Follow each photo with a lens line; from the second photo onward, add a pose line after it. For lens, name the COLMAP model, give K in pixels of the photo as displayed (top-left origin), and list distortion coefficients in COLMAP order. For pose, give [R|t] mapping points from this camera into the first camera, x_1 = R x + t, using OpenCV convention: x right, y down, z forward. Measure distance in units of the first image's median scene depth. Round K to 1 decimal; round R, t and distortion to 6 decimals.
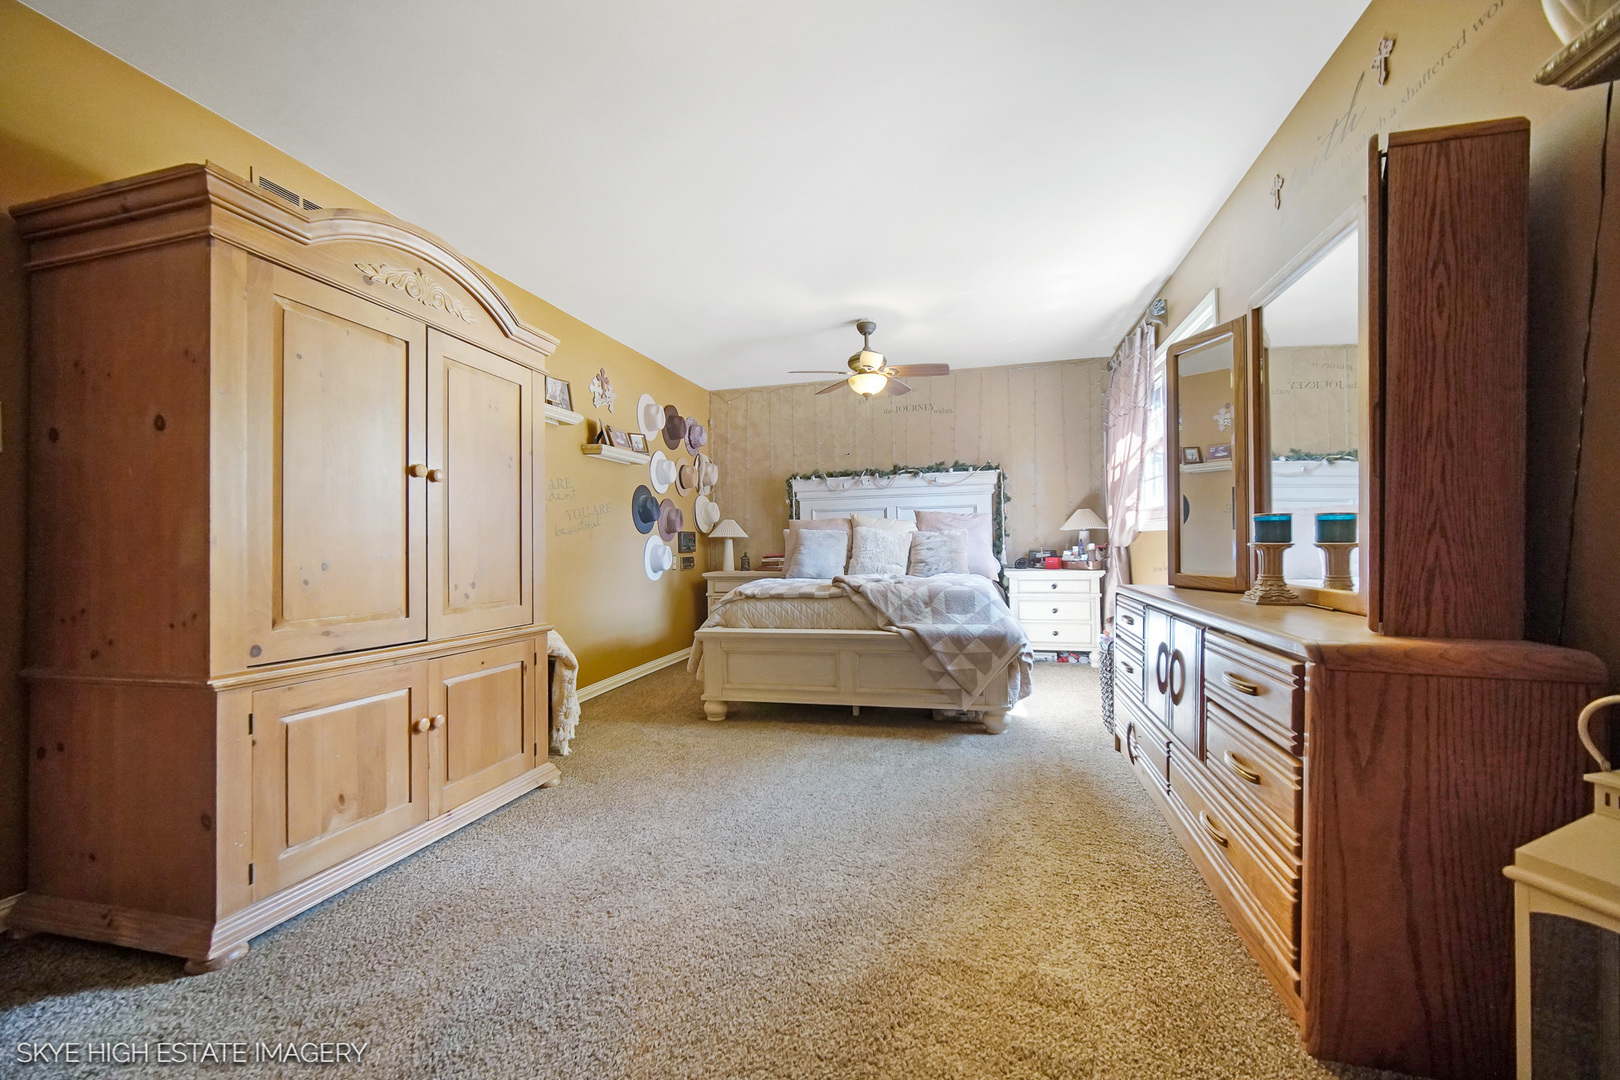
lens RADIAL K [[641.7, 0, 813.7], [0, 641.7, 544.1], [0, 0, 1]] dist [-0.000841, -0.000558]
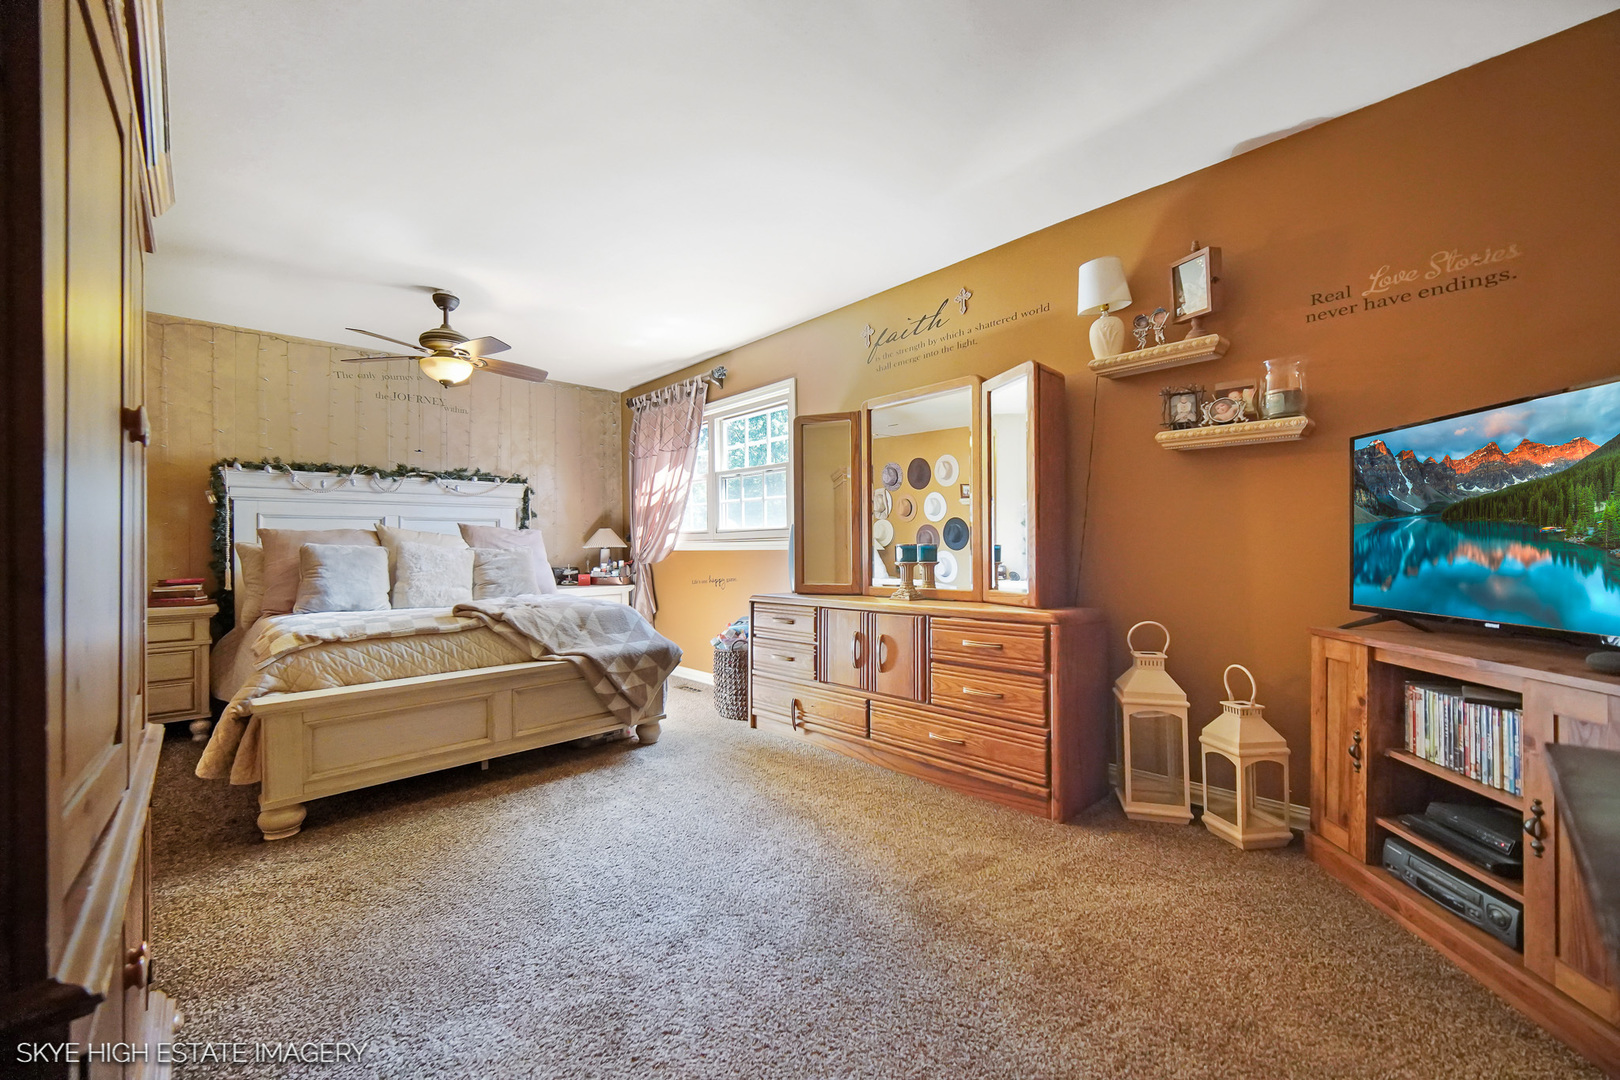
lens RADIAL K [[641.7, 0, 813.7], [0, 641.7, 544.1], [0, 0, 1]] dist [-0.000841, -0.000558]
pose [[0.522851, 0.015824, 0.852277, -0.395380], [0.002320, 0.999798, -0.019987, -0.007963], [-0.852421, 0.012427, 0.522709, 0.180080]]
